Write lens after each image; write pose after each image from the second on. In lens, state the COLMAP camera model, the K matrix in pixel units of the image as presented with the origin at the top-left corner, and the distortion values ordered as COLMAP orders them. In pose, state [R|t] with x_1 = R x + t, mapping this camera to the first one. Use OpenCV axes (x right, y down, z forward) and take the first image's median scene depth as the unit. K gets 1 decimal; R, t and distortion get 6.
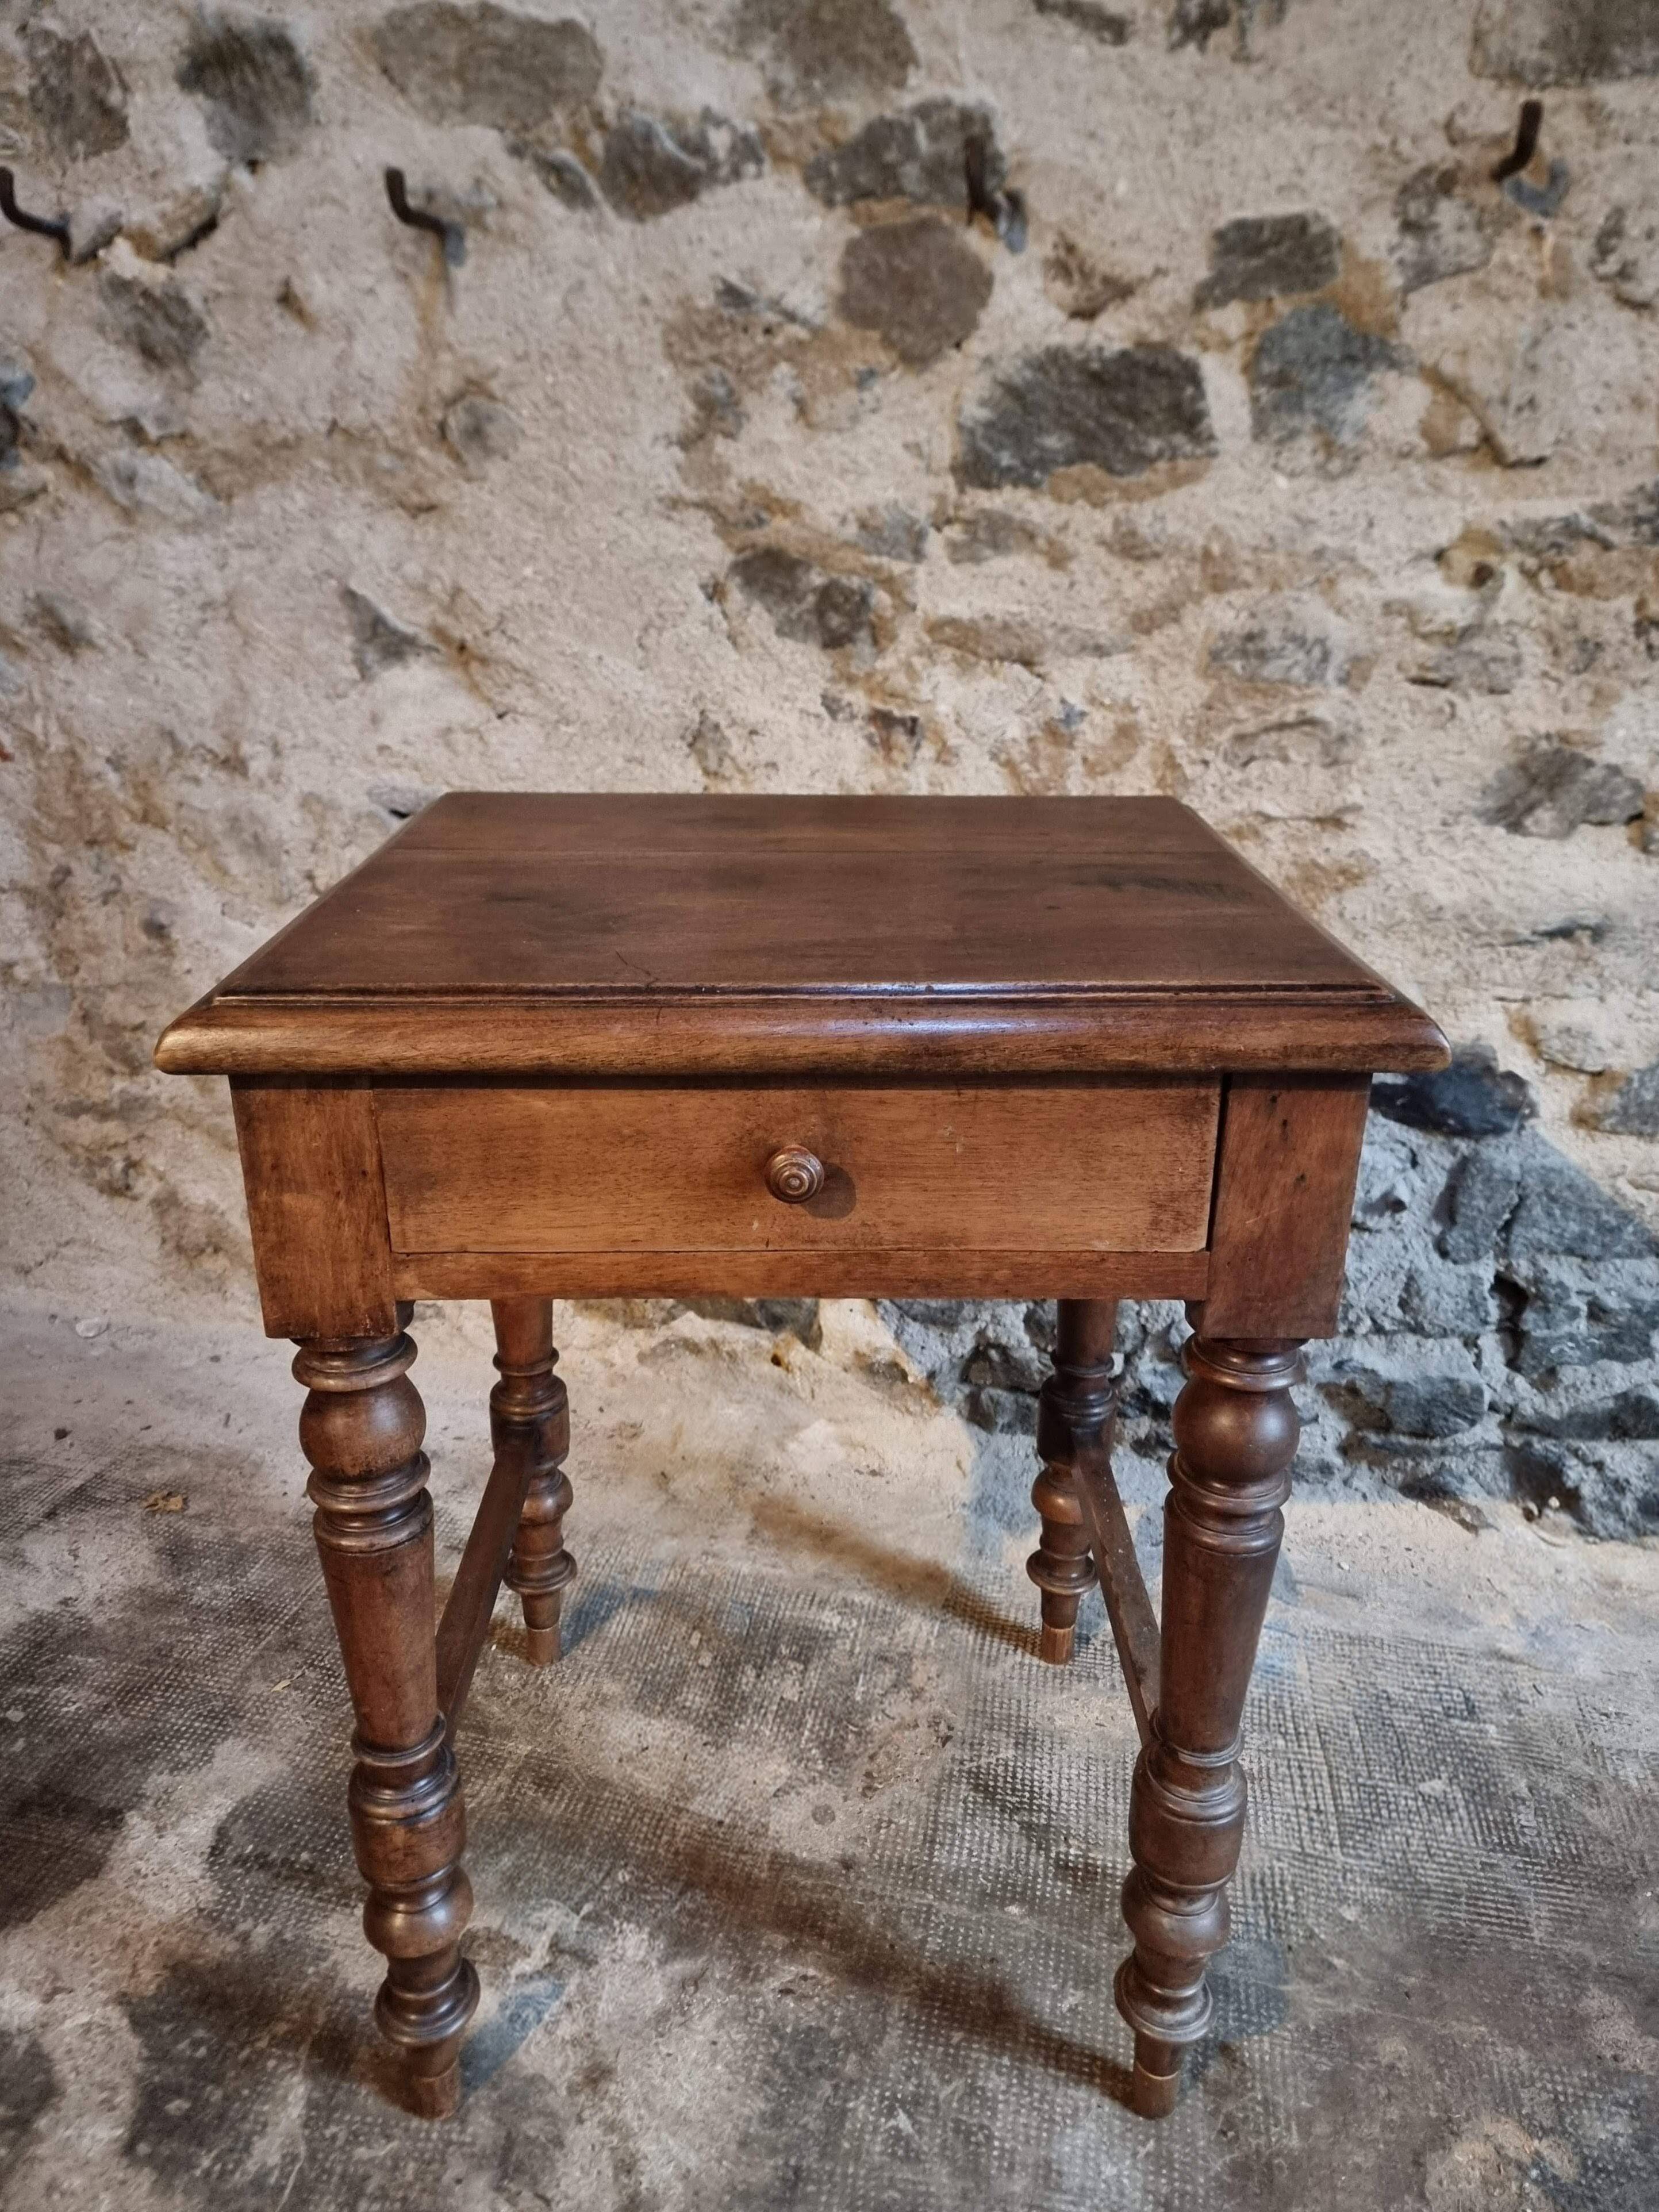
lens RADIAL K [[1596.2, 0, 818.0], [0, 1596.2, 1107.3], [0, 0, 1]] dist [0.060165, -0.062596]
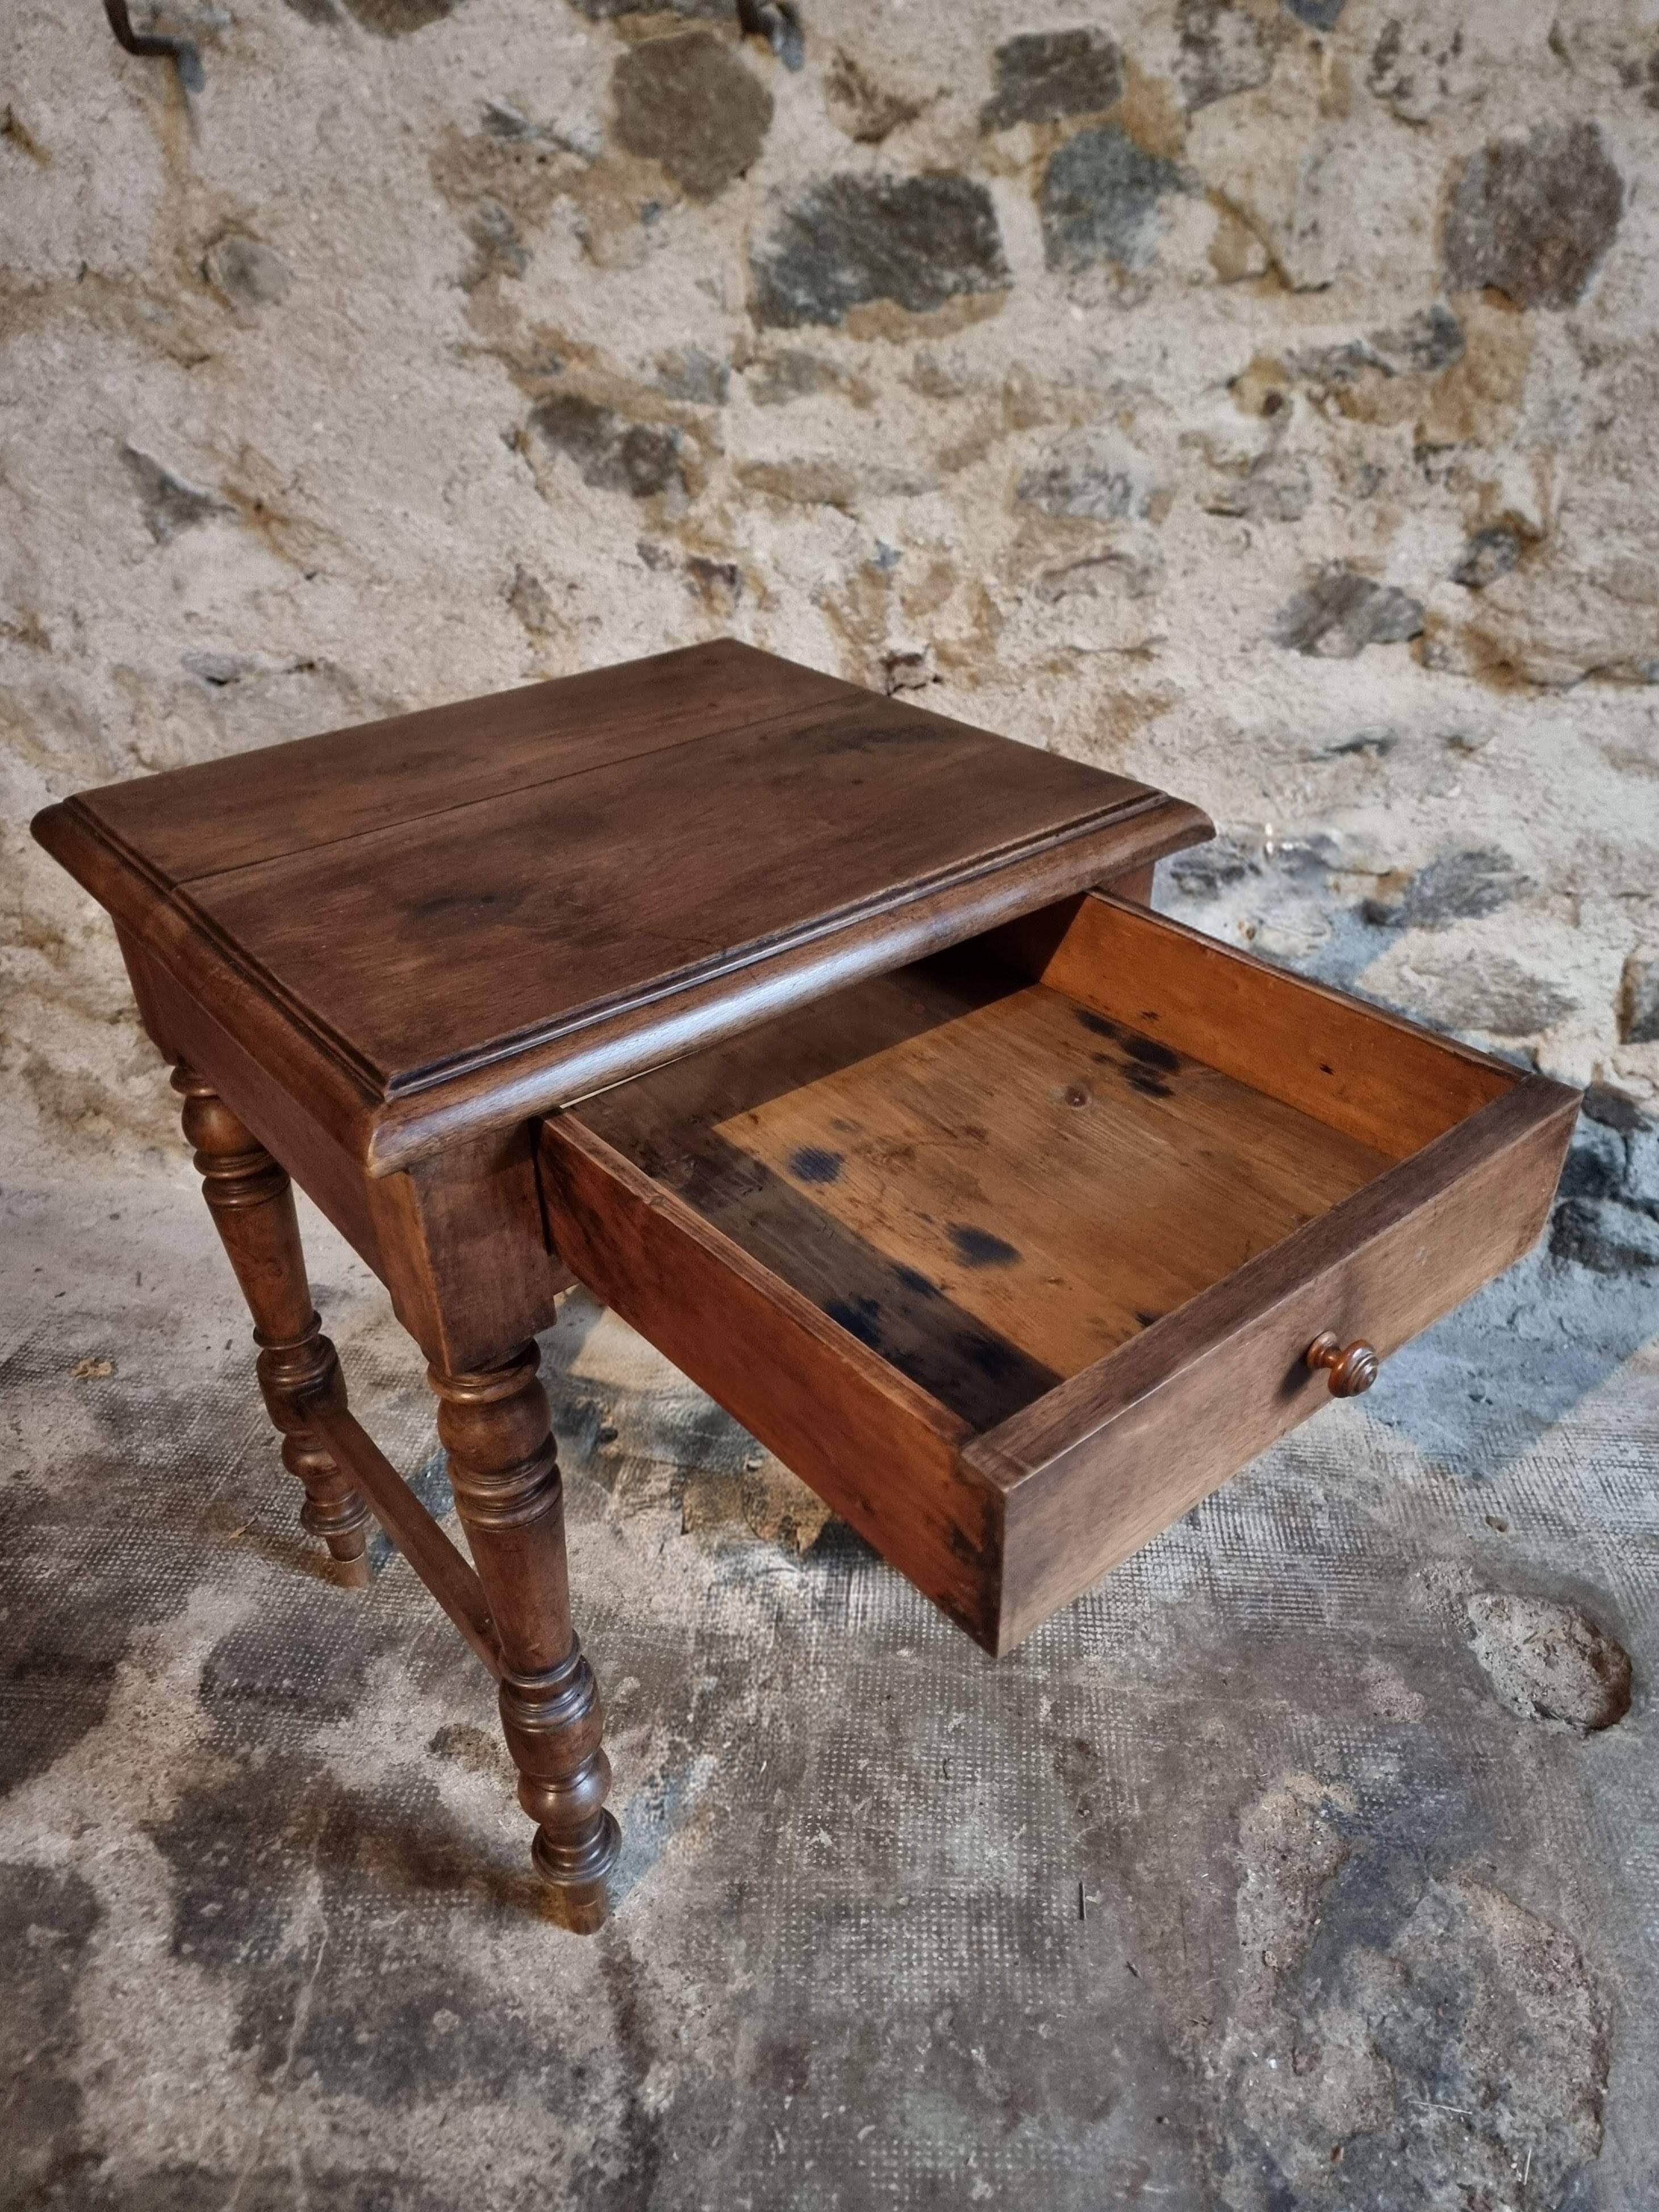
lens RADIAL K [[1581.1, 0, 825.7], [0, 1581.1, 1124.4], [0, 0, 1]] dist [0.063174, -0.062185]
pose [[0.992456, -0.094033, 0.078665, 0.007155], [0.076192, 0.975765, 0.205128, -0.110456], [-0.096048, -0.197587, 0.975569, -0.052330]]
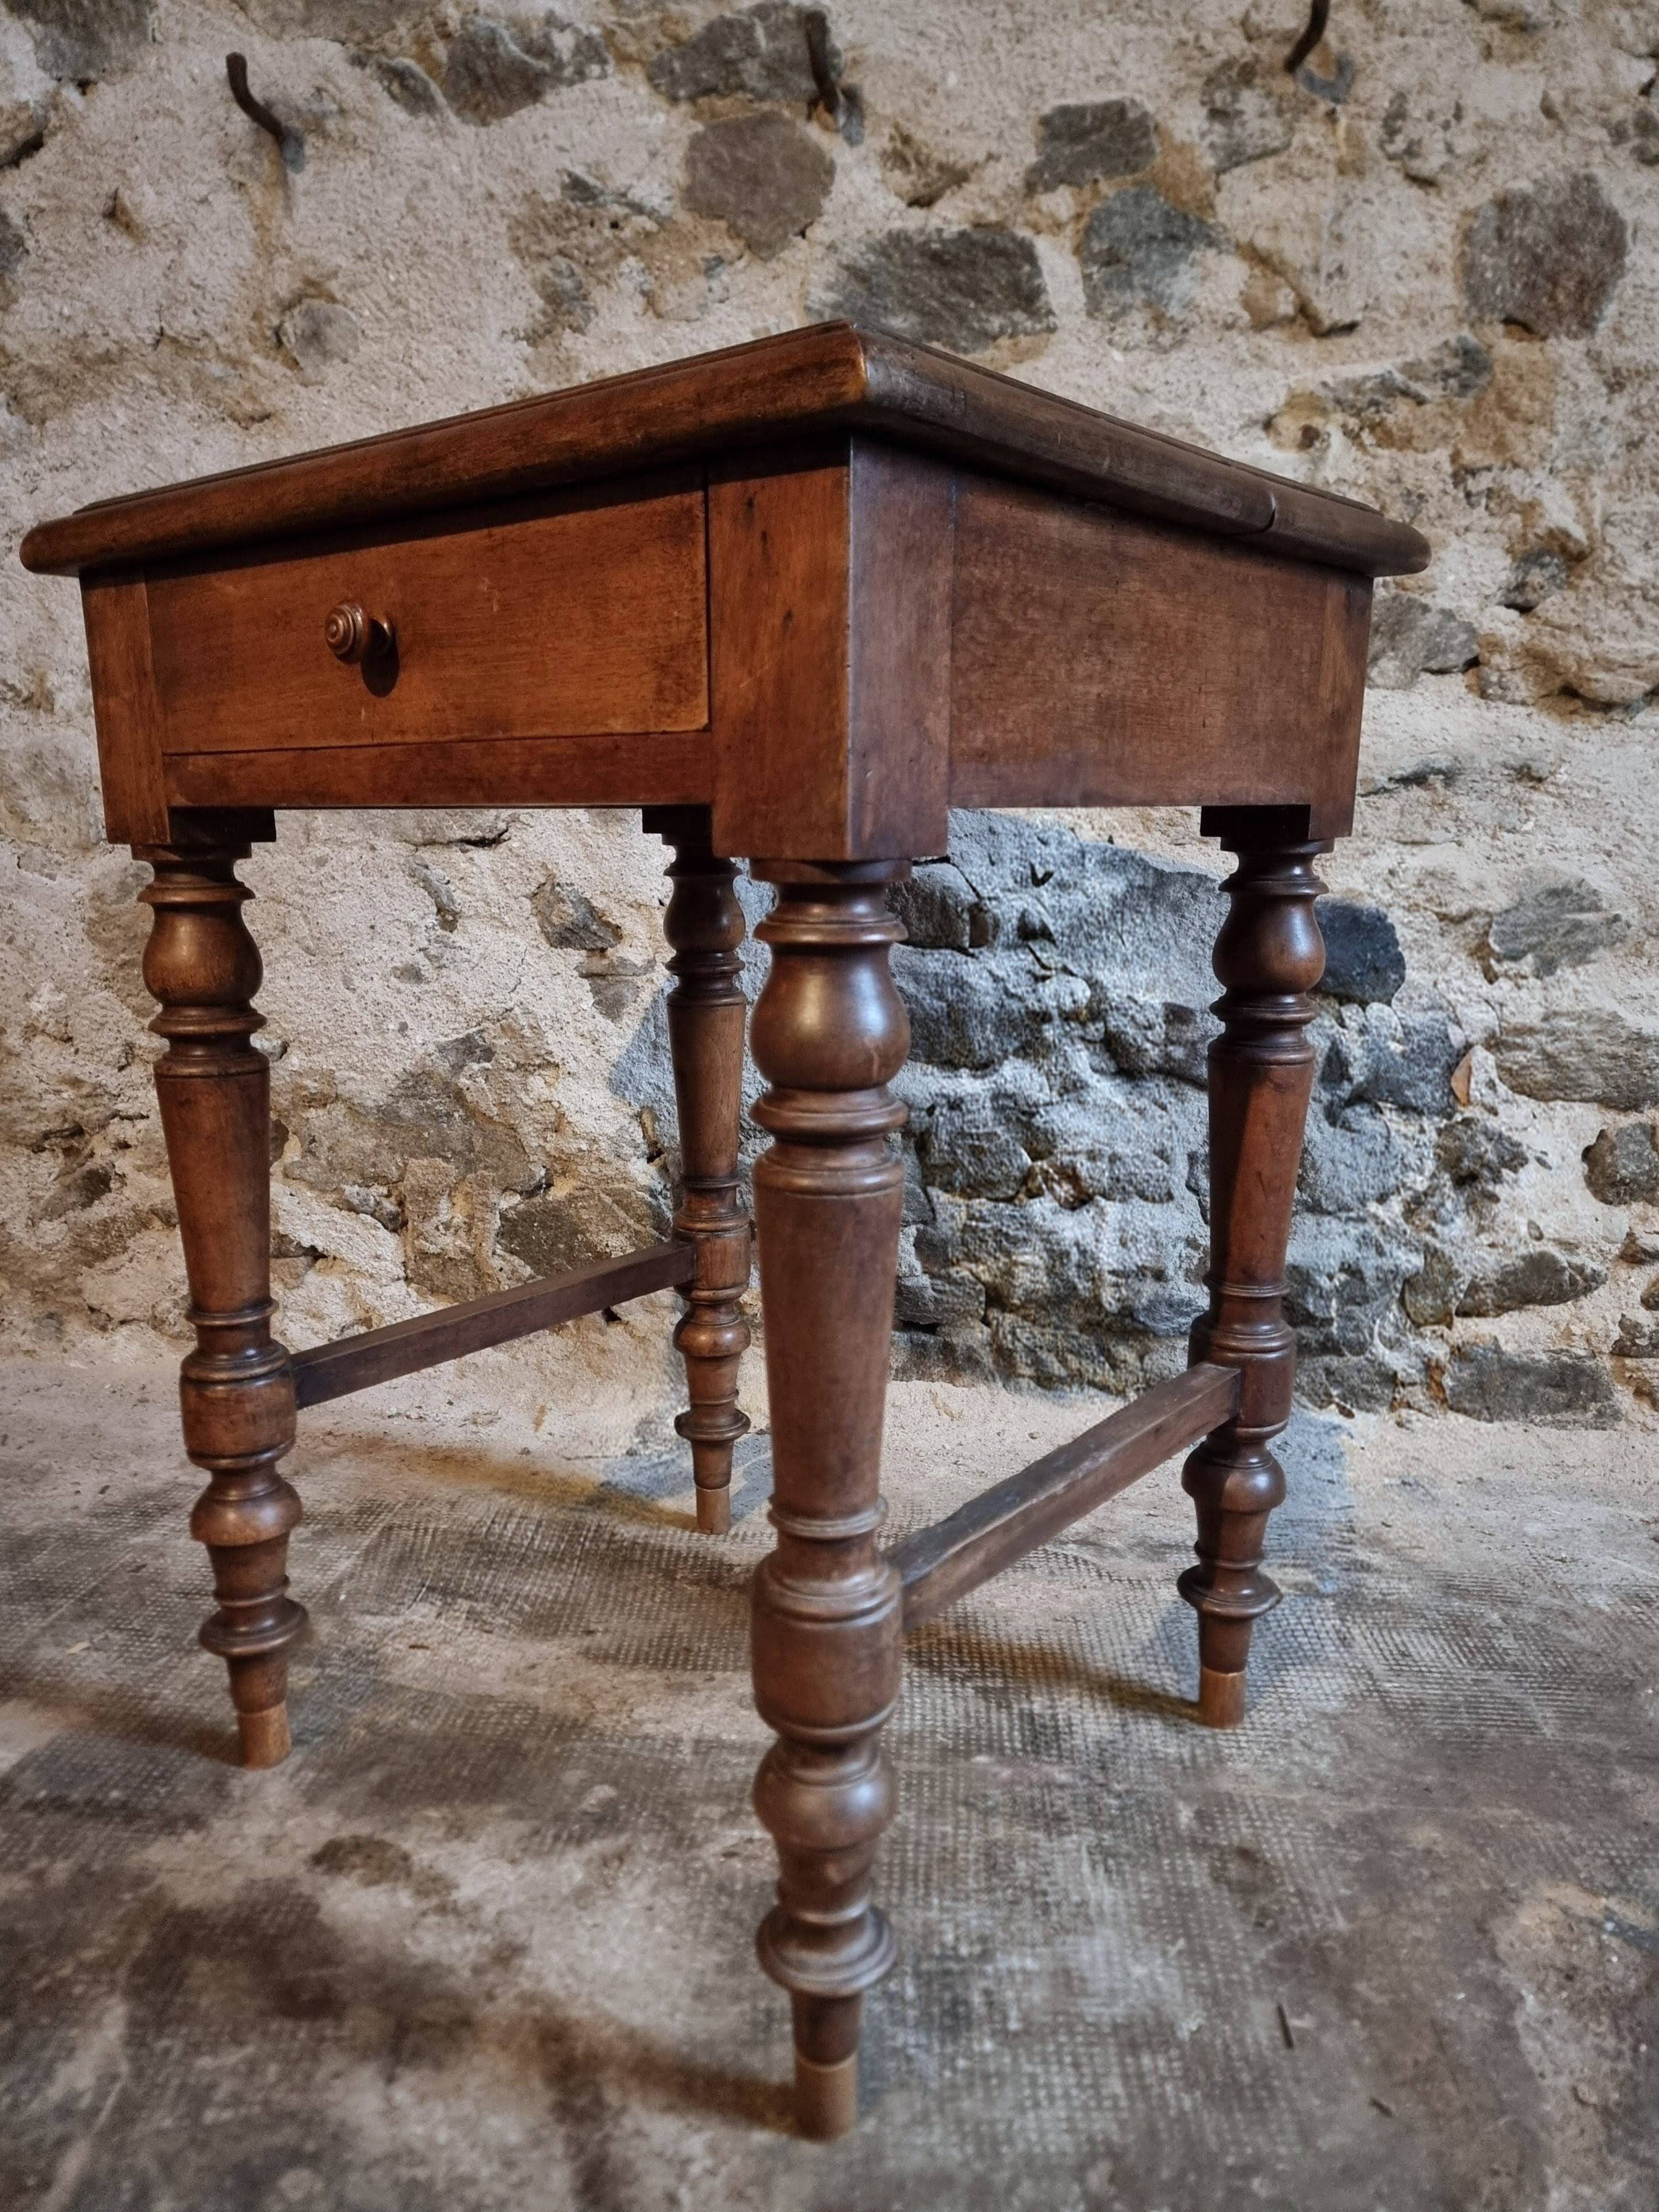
lens RADIAL K [[1589.3, 0, 827.7], [0, 1589.3, 1106.8], [0, 0, 1]] dist [0.073107, -0.069715]
pose [[0.989838, -0.033758, 0.138138, -0.058995], [0.058310, 0.982345, -0.177759, 0.262263], [-0.129698, 0.184008, 0.974330, 0.092170]]
